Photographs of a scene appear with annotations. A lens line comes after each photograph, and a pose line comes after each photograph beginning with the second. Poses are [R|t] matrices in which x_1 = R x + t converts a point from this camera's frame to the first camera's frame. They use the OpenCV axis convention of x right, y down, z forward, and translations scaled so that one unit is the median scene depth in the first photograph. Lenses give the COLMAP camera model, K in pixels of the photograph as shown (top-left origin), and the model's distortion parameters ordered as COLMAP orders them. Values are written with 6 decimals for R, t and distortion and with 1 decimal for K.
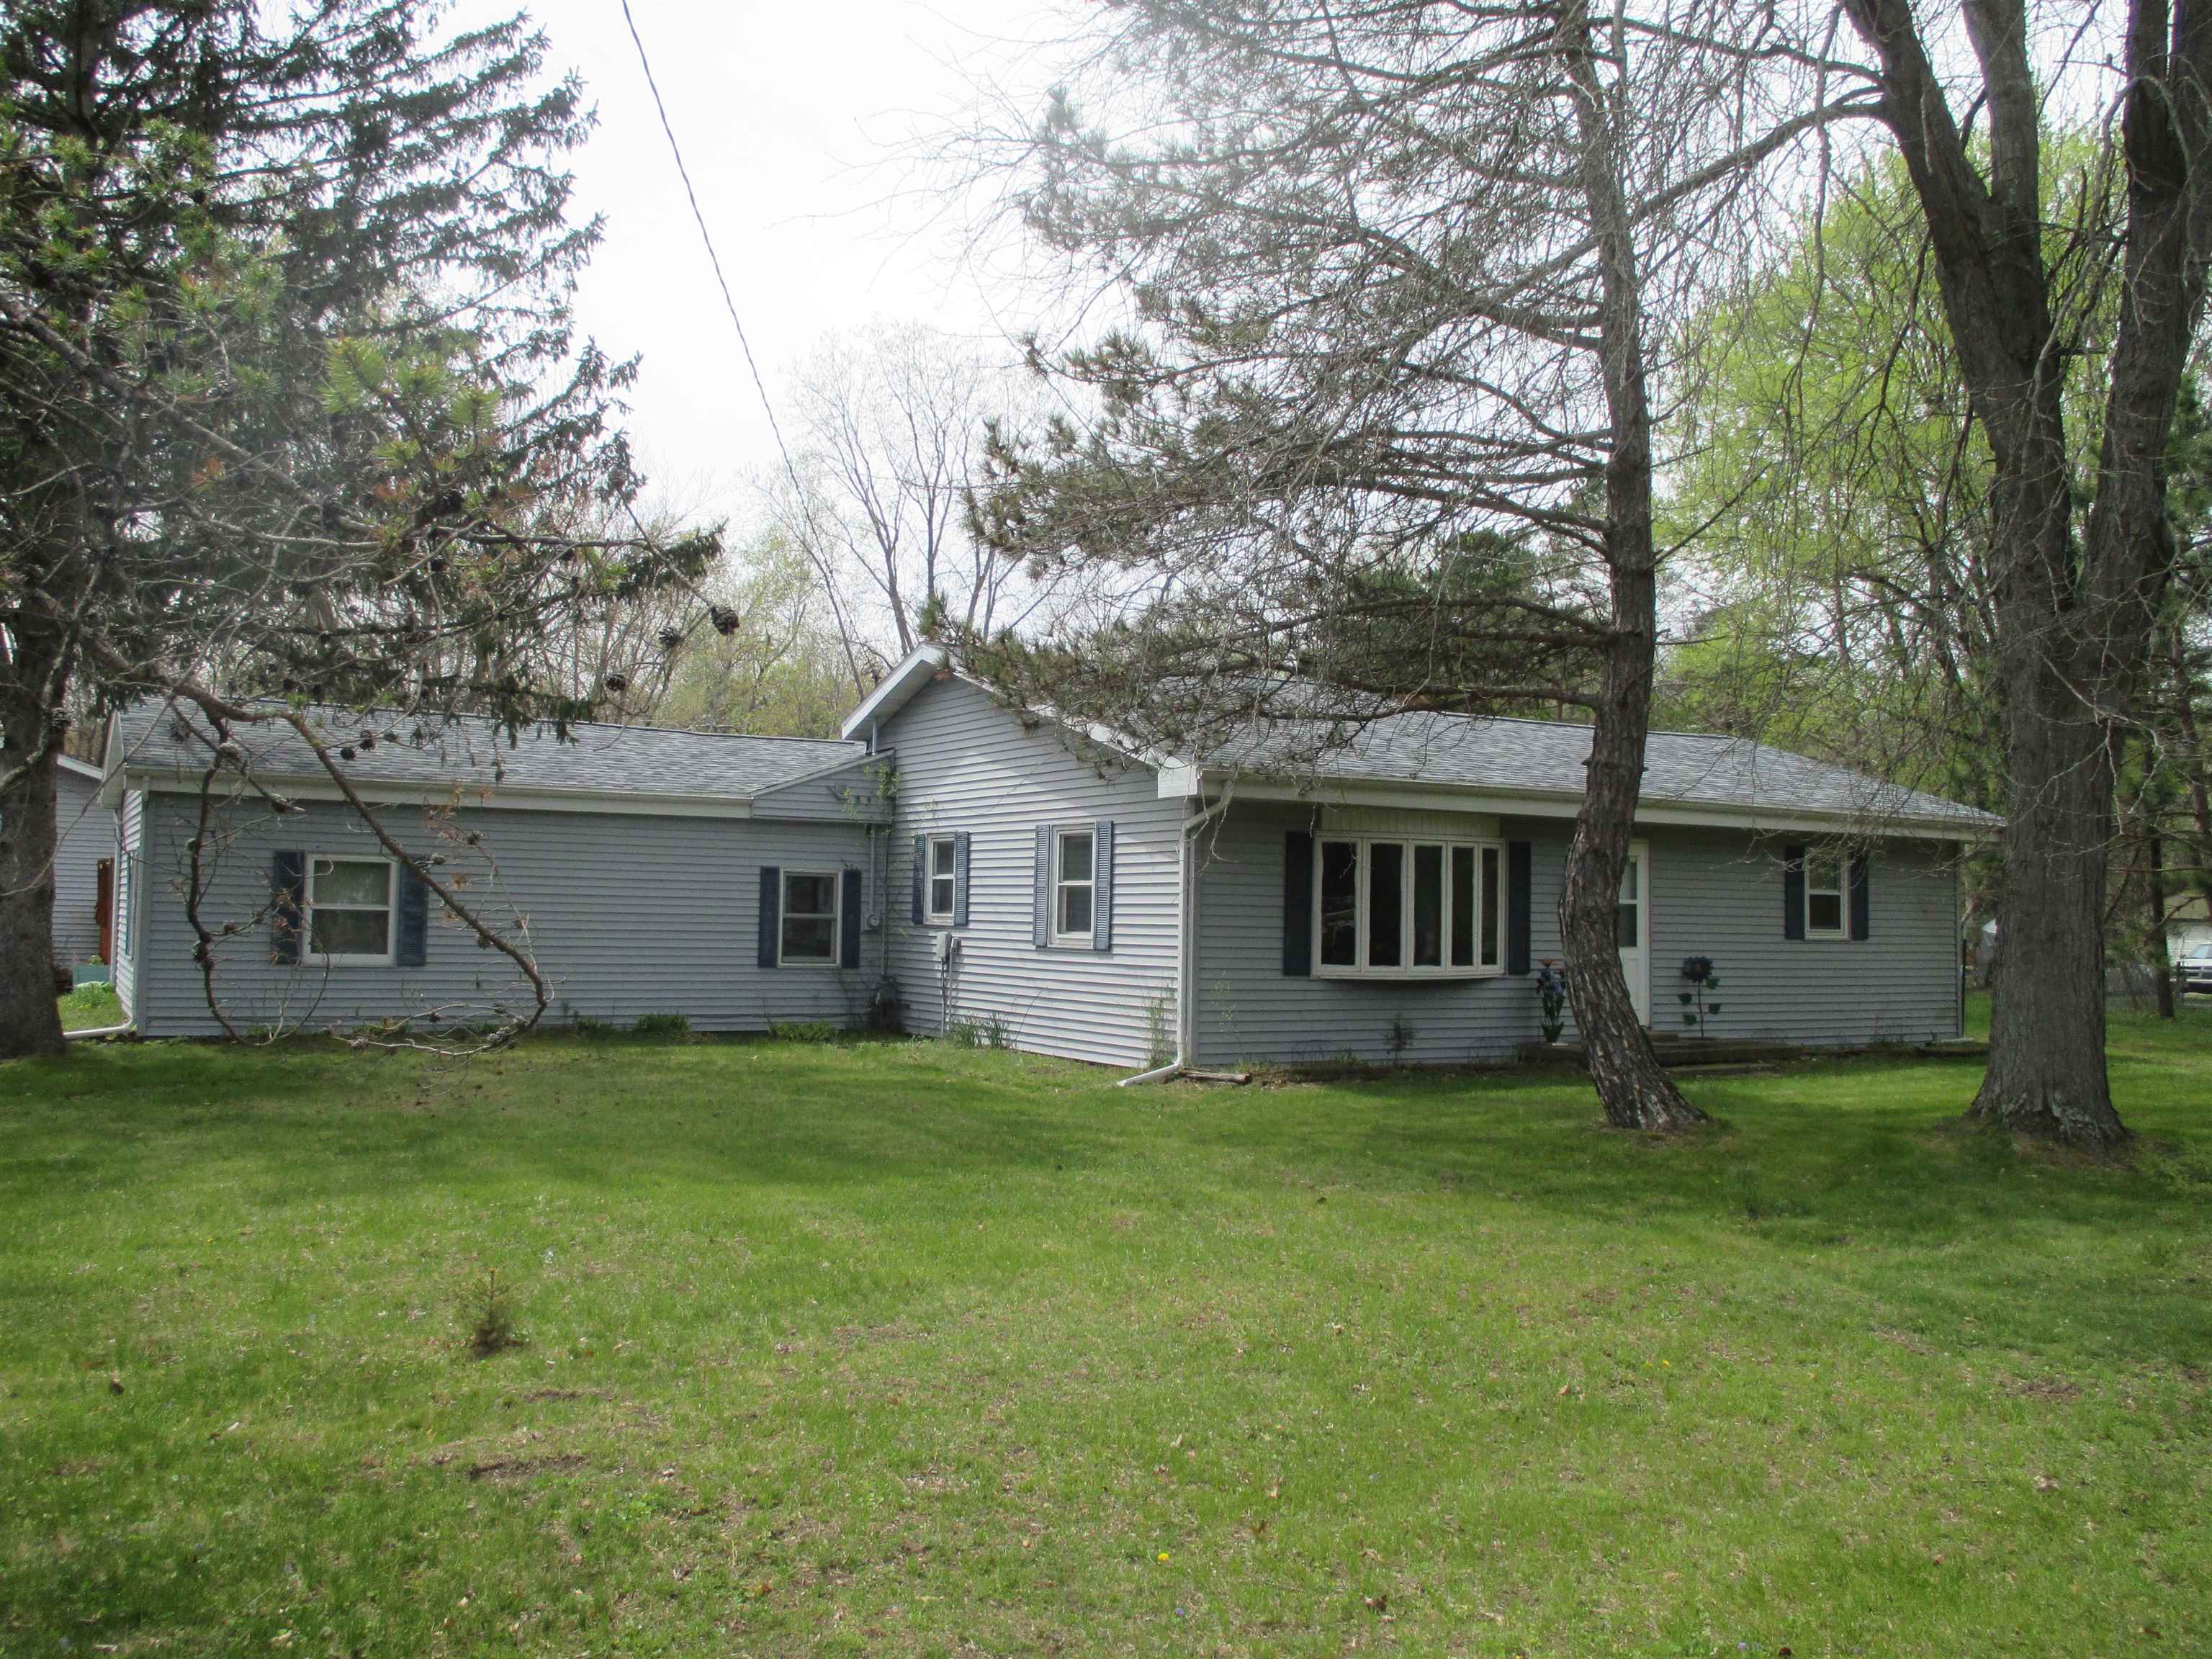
lens RADIAL K [[1847.0, 0, 1106.0], [0, 1847.0, 829.5], [0, 0, 1]] dist [-0.019486, -0.007808]
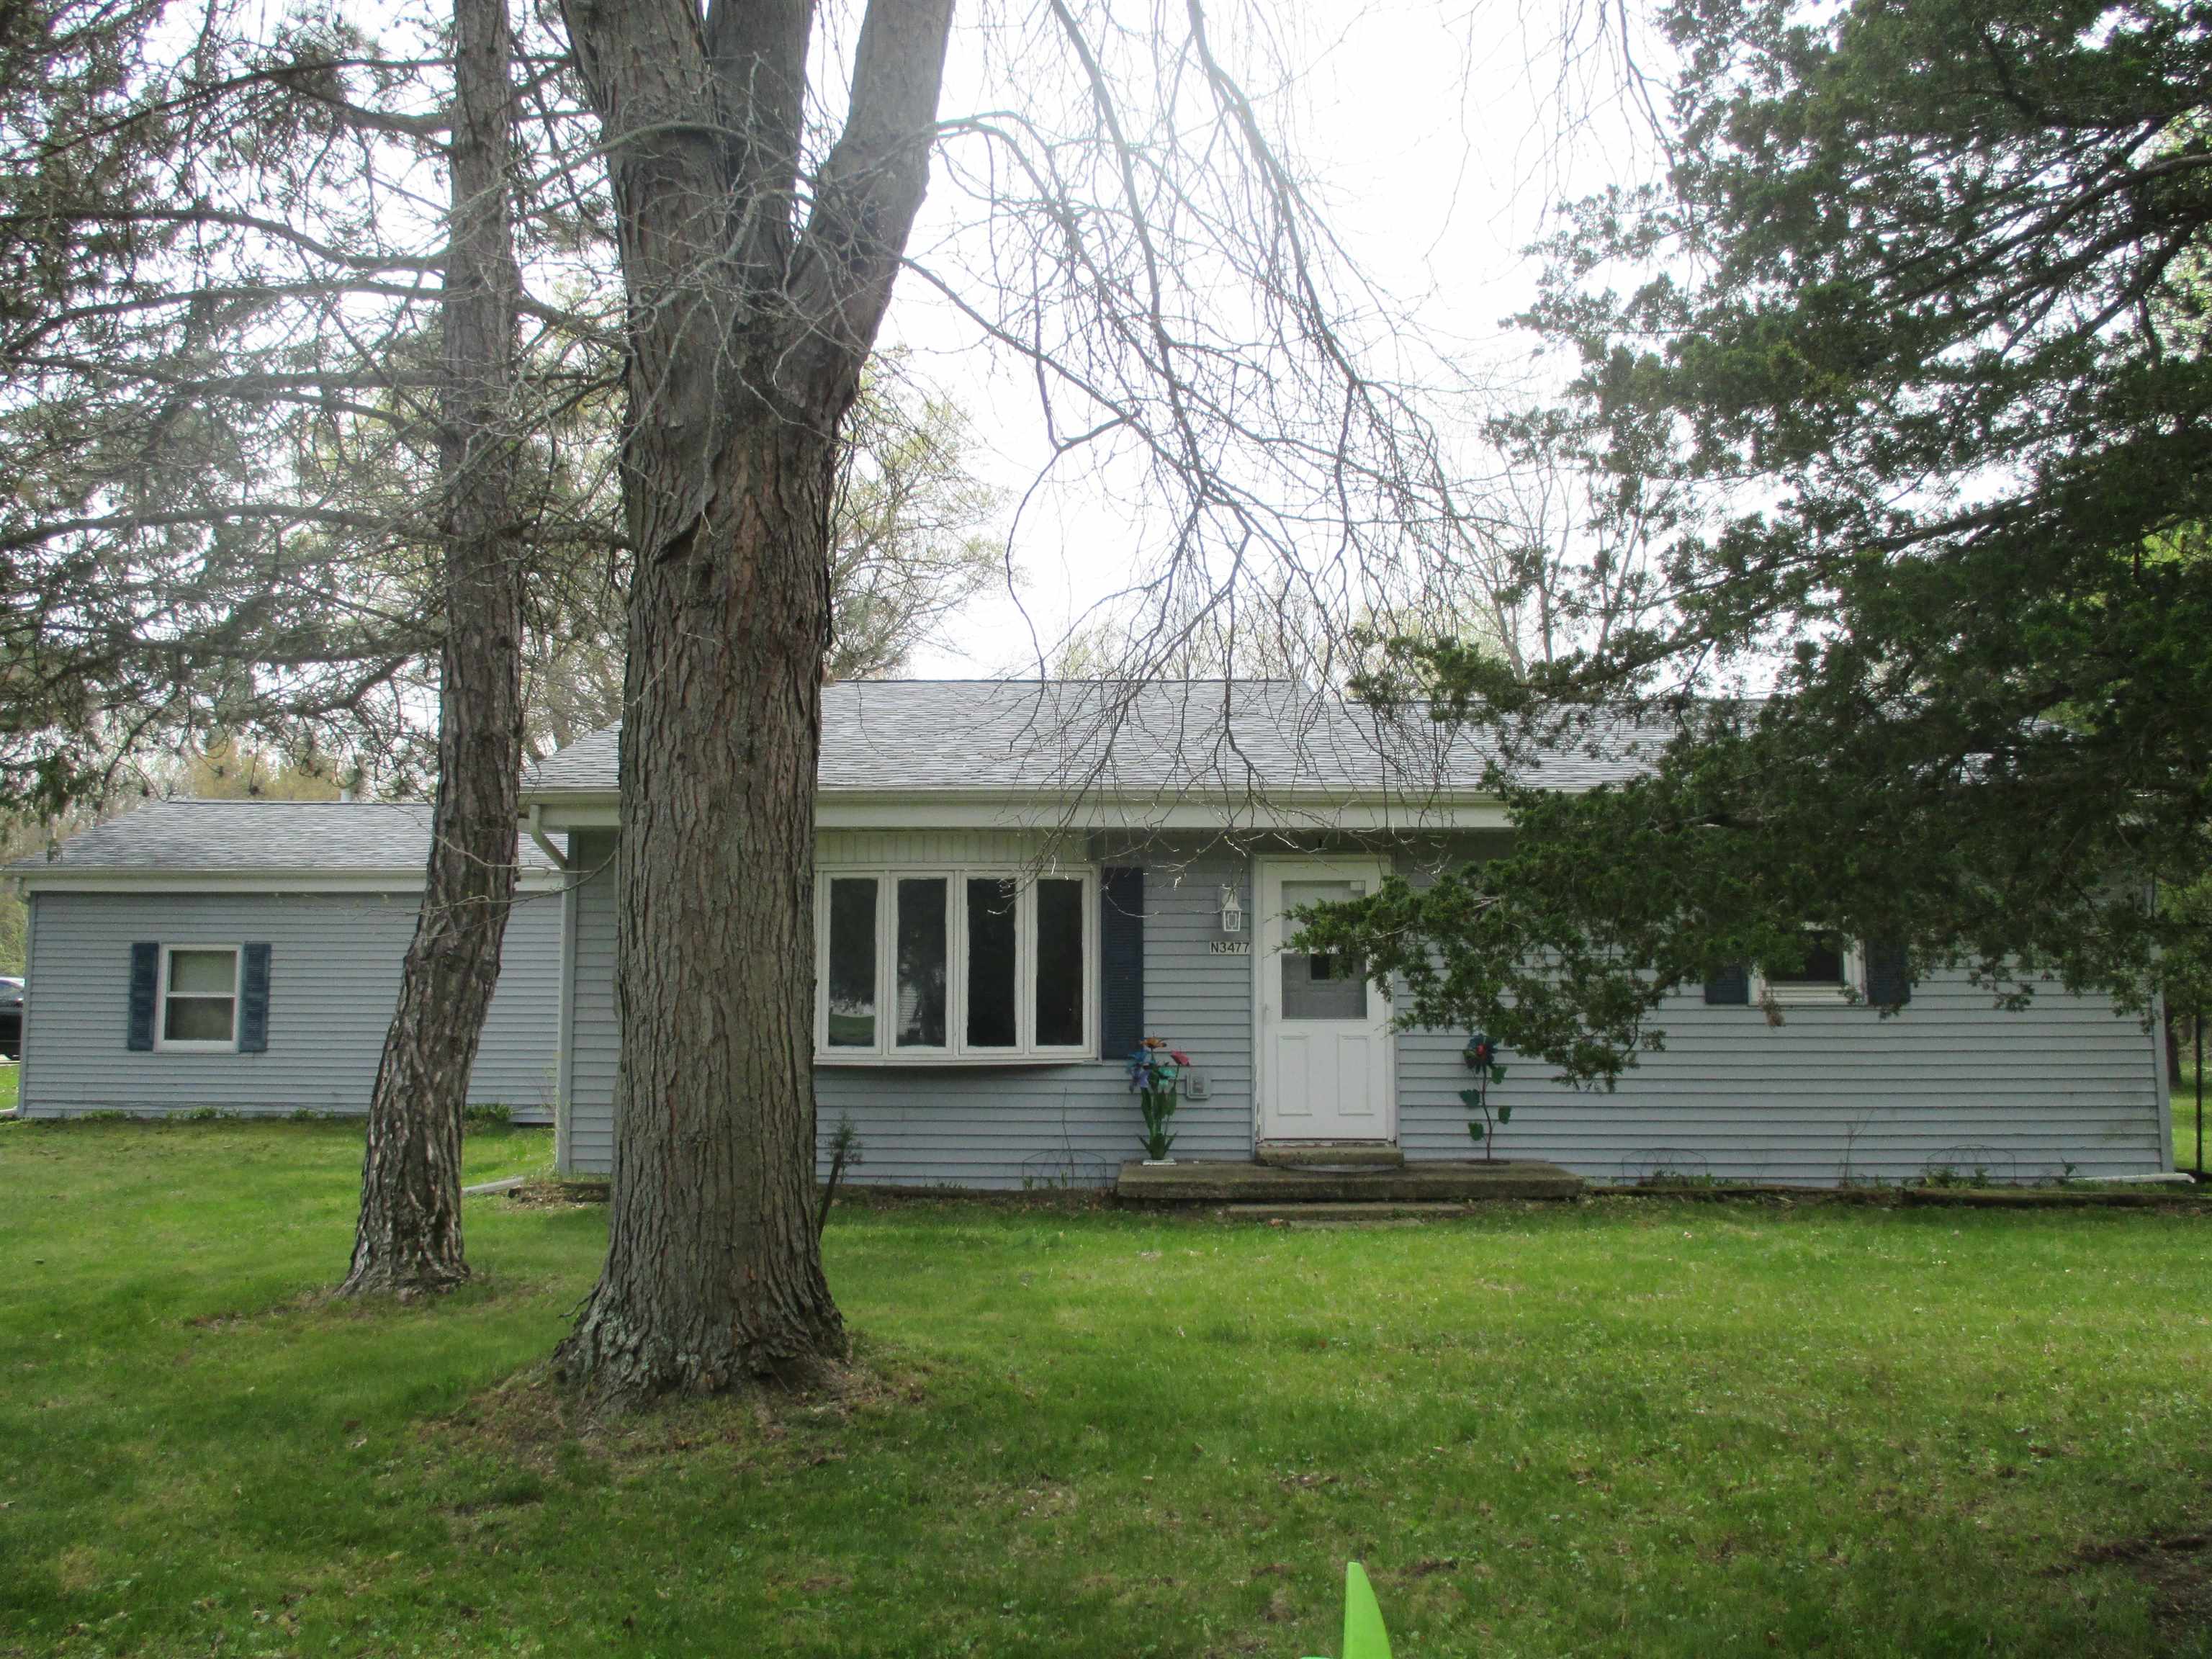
lens RADIAL K [[1847.0, 0, 1106.0], [0, 1847.0, 829.5], [0, 0, 1]] dist [-0.019486, -0.007808]
pose [[0.838890, -0.068878, -0.539925, 0.627833], [0.041100, 0.997145, -0.063348, 0.038255], [0.542747, 0.030951, 0.839326, 0.437801]]
